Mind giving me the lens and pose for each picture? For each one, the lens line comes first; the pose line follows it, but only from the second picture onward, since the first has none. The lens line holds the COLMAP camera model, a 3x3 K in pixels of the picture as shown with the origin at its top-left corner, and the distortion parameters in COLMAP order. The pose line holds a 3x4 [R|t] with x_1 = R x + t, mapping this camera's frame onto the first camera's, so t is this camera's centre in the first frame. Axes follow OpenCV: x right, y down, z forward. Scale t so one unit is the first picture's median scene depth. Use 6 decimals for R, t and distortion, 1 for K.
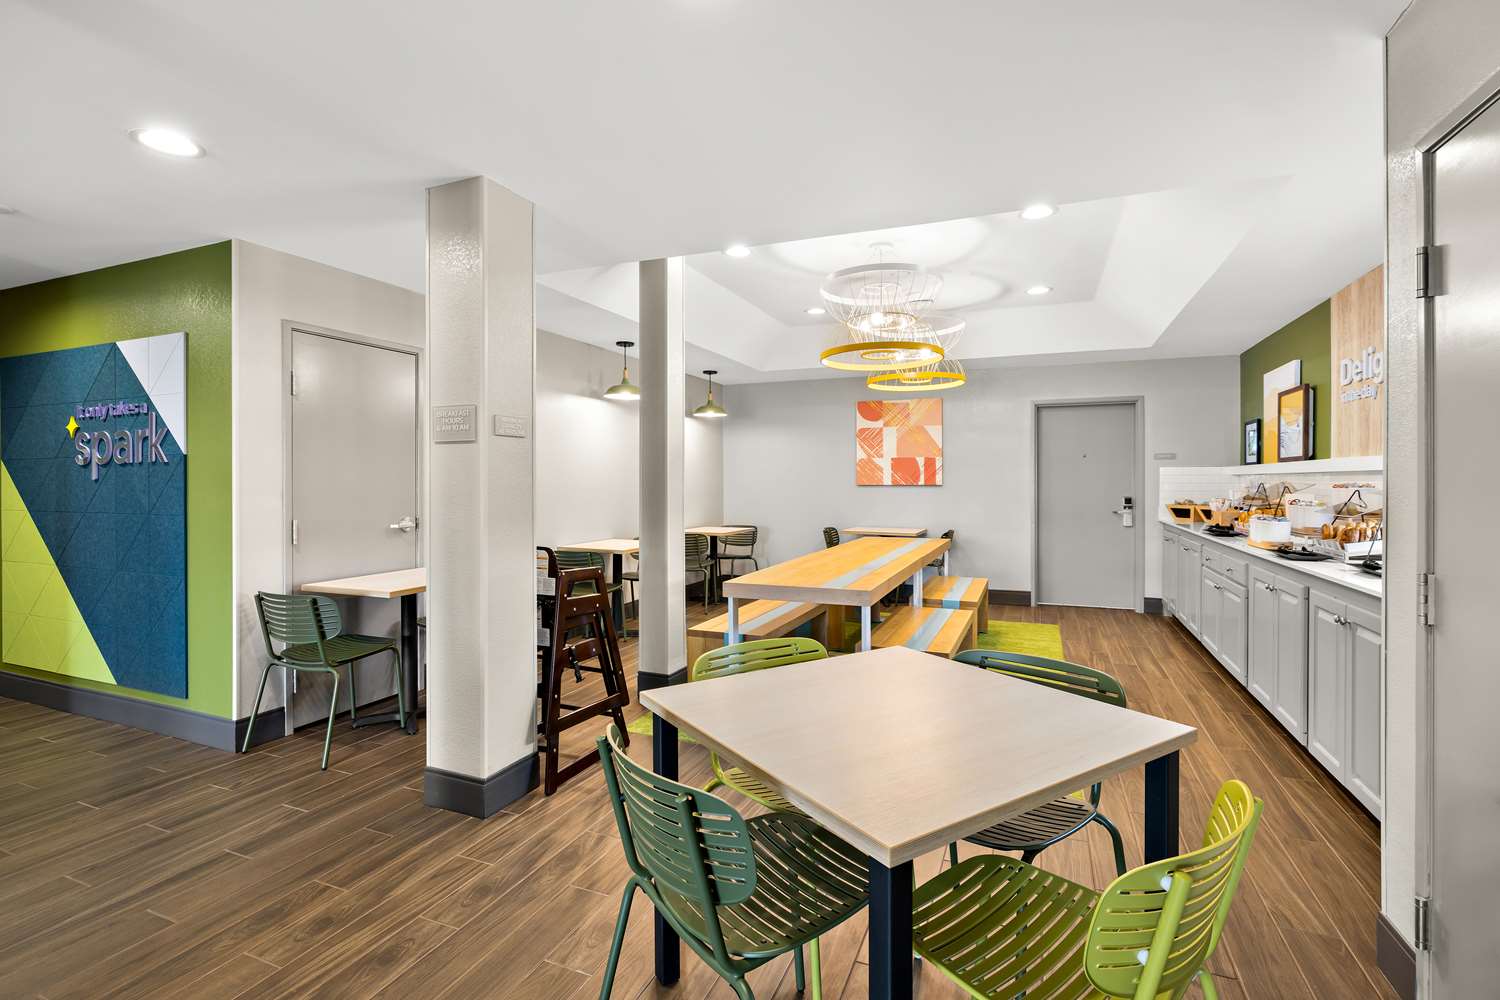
lens RADIAL K [[730.2, 0, 742.8], [0, 730.2, 491.6], [0, 0, 1]] dist [0.000796, 0.001723]
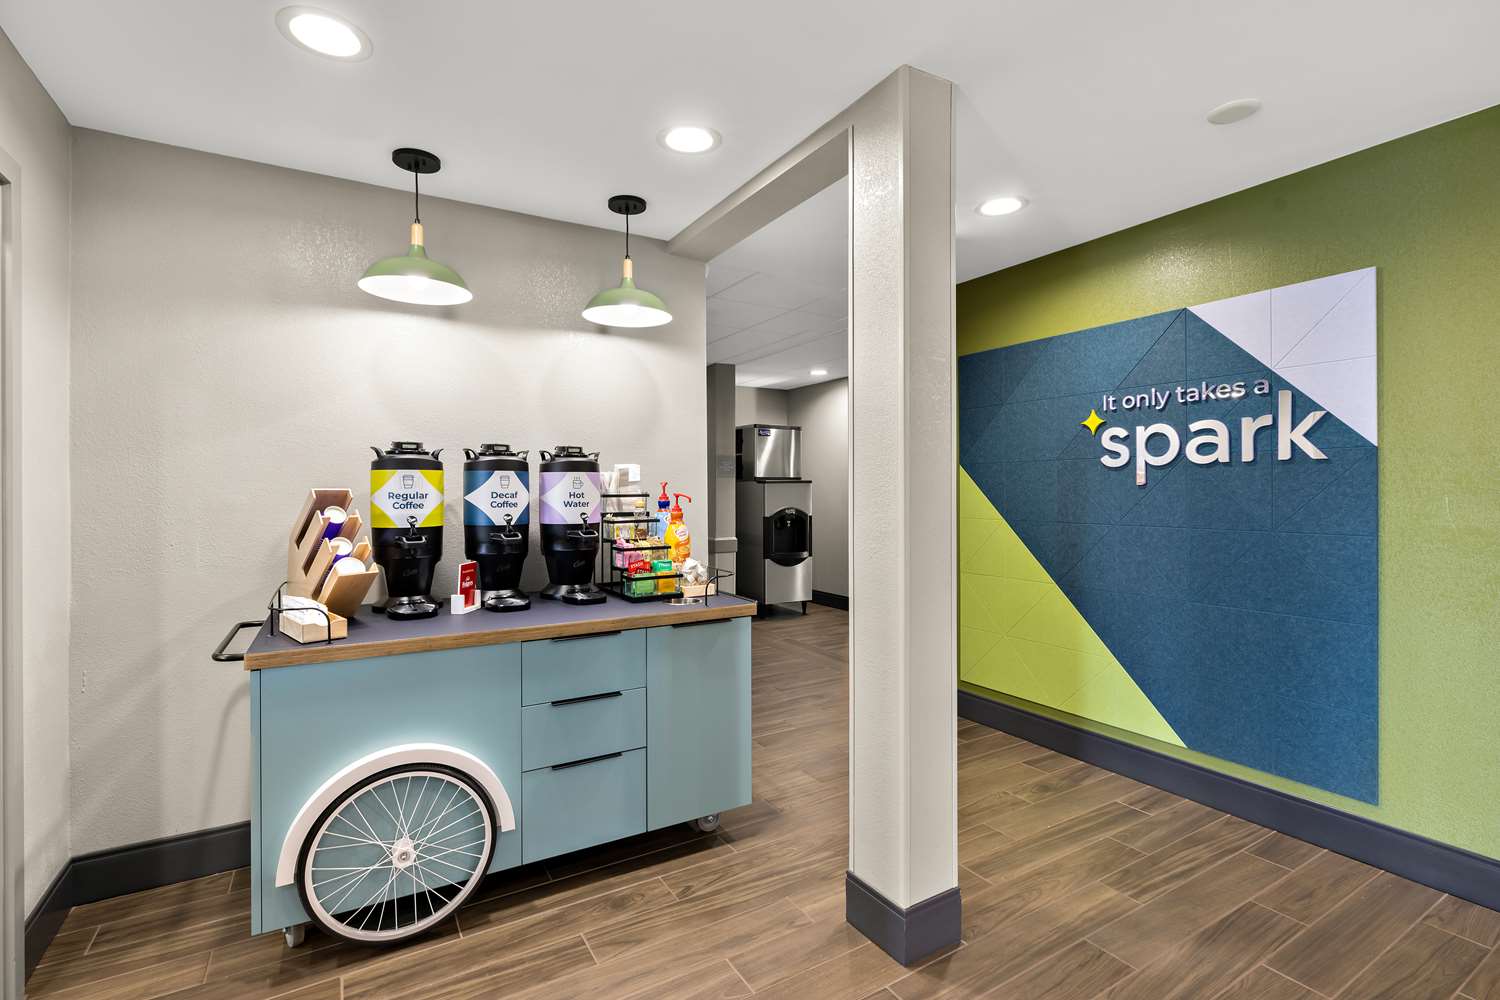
lens RADIAL K [[730.2, 0, 743.2], [0, 730.2, 496.2], [0, 0, 1]] dist [0.000796, 0.001723]
pose [[0.812747, -0.000467, -0.582617, -0.431733], [0.004617, 0.999973, 0.005639, -0.005937], [0.582599, -0.007273, 0.812727, 0.051179]]
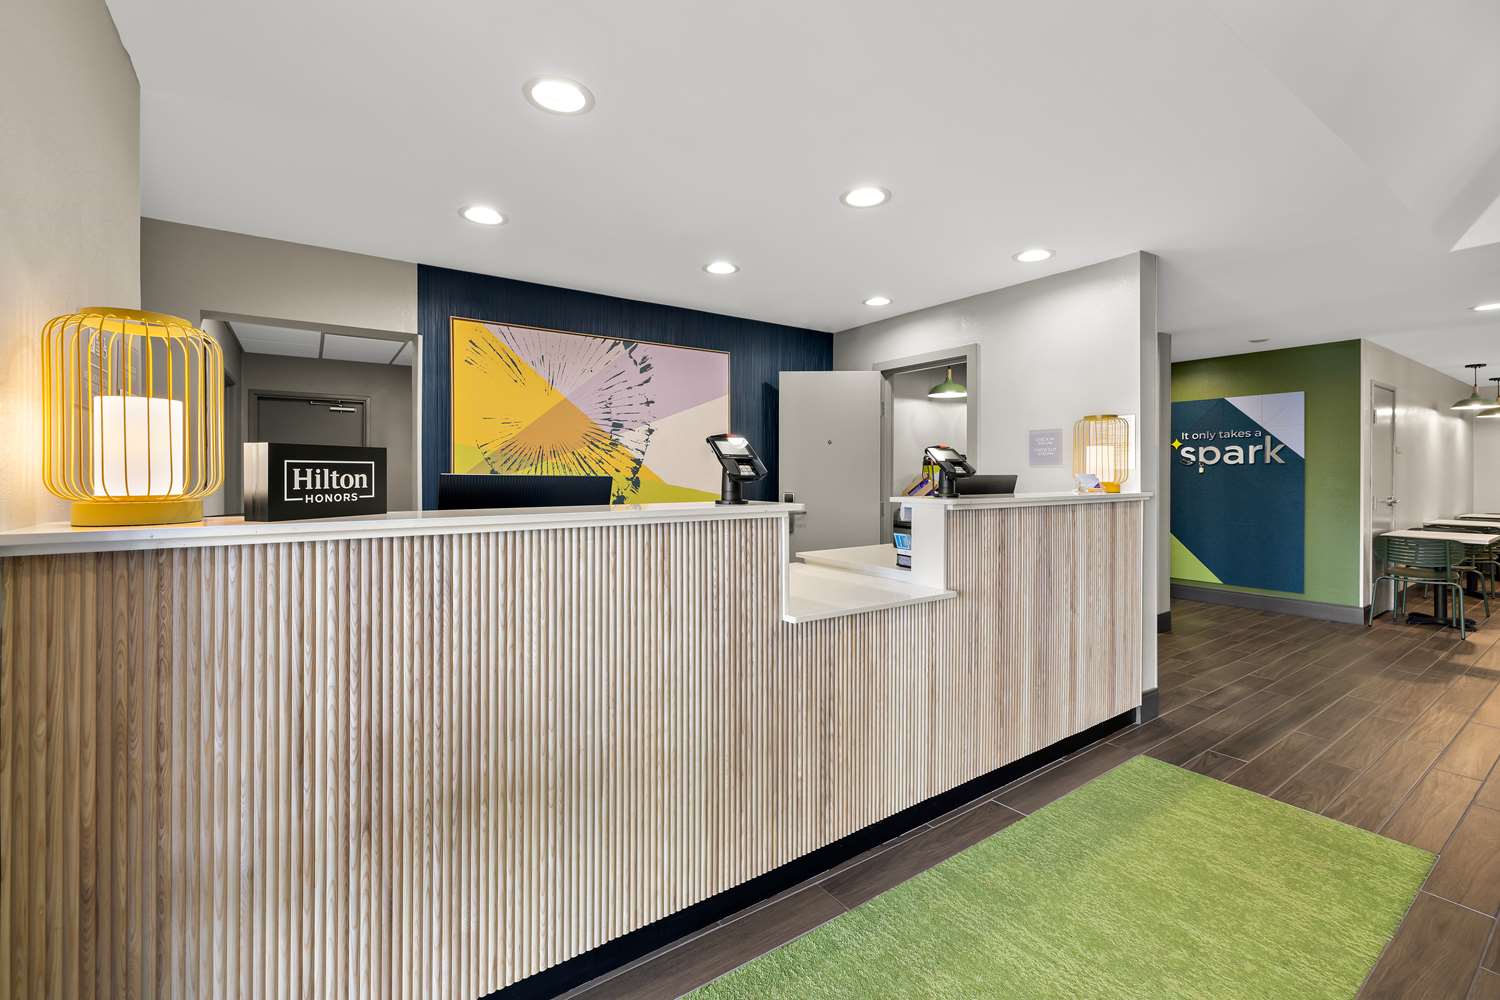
lens RADIAL K [[625.5, 0, 749.5], [0, 625.5, 485.7], [0, 0, 1]] dist [-0.003032, -0.000164]
pose [[0.826323, 0.013695, -0.563030, -0.524921], [-0.009944, 0.999903, 0.009727, 0.007124], [0.563109, -0.002438, 0.826379, -0.537916]]
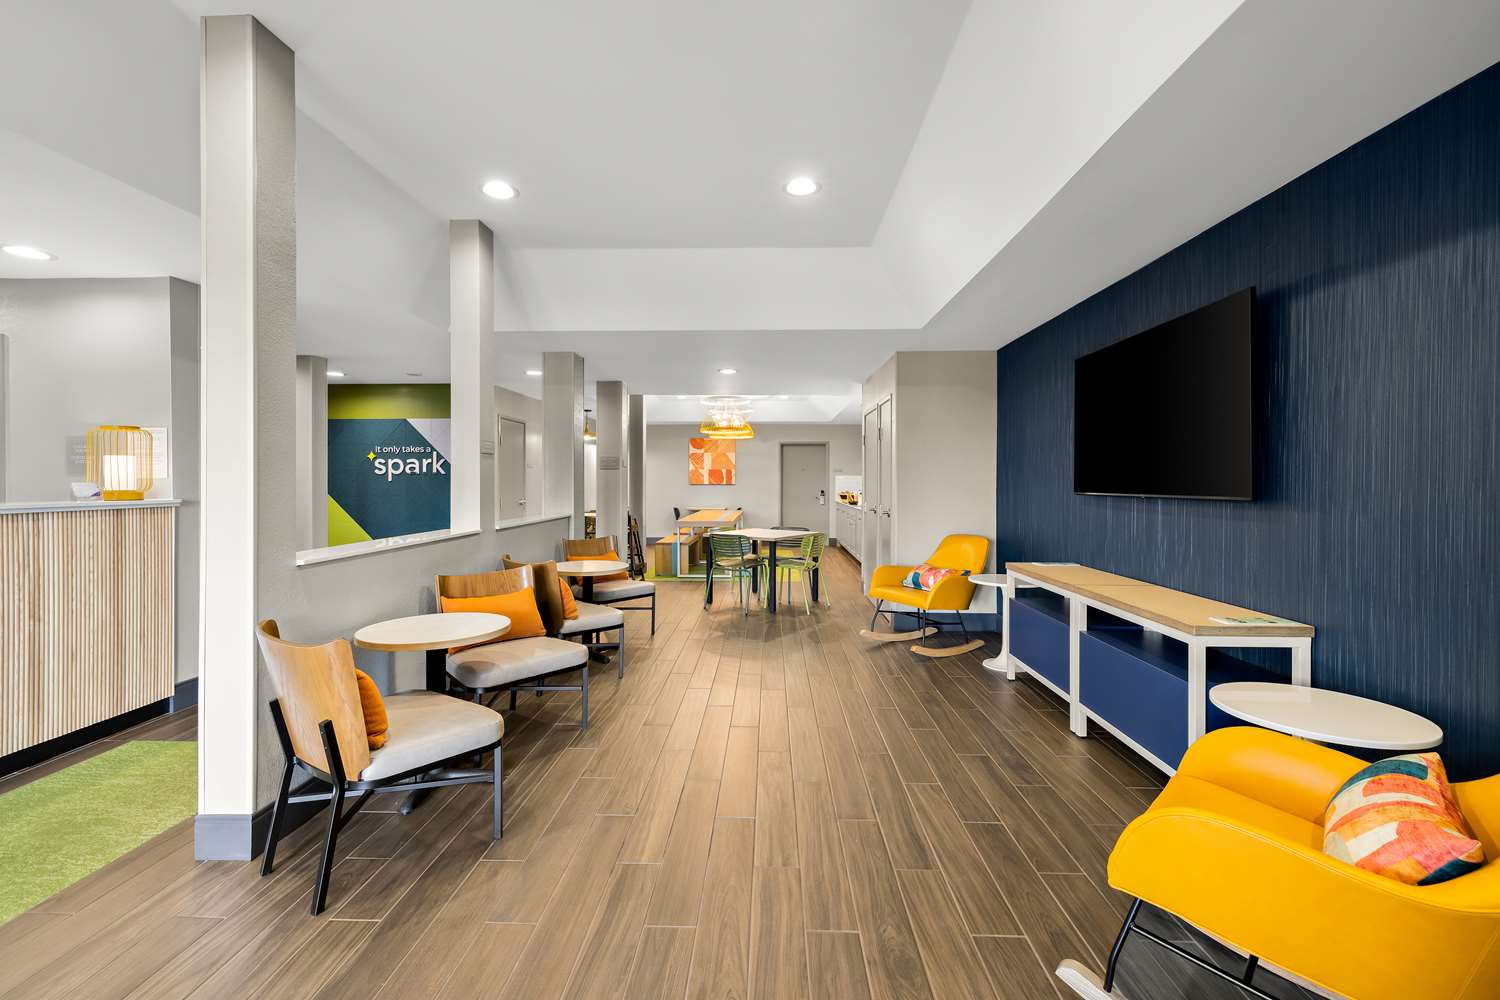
lens RADIAL K [[625.5, 0, 749.2], [0, 625.5, 489.1], [0, 0, 1]] dist [-0.003032, -0.000164]
pose [[0.937686, -0.002038, 0.347479, -0.296565], [0.002756, 0.999995, -0.001573, 0.007326], [-0.347474, 0.002432, 0.937687, -0.618129]]
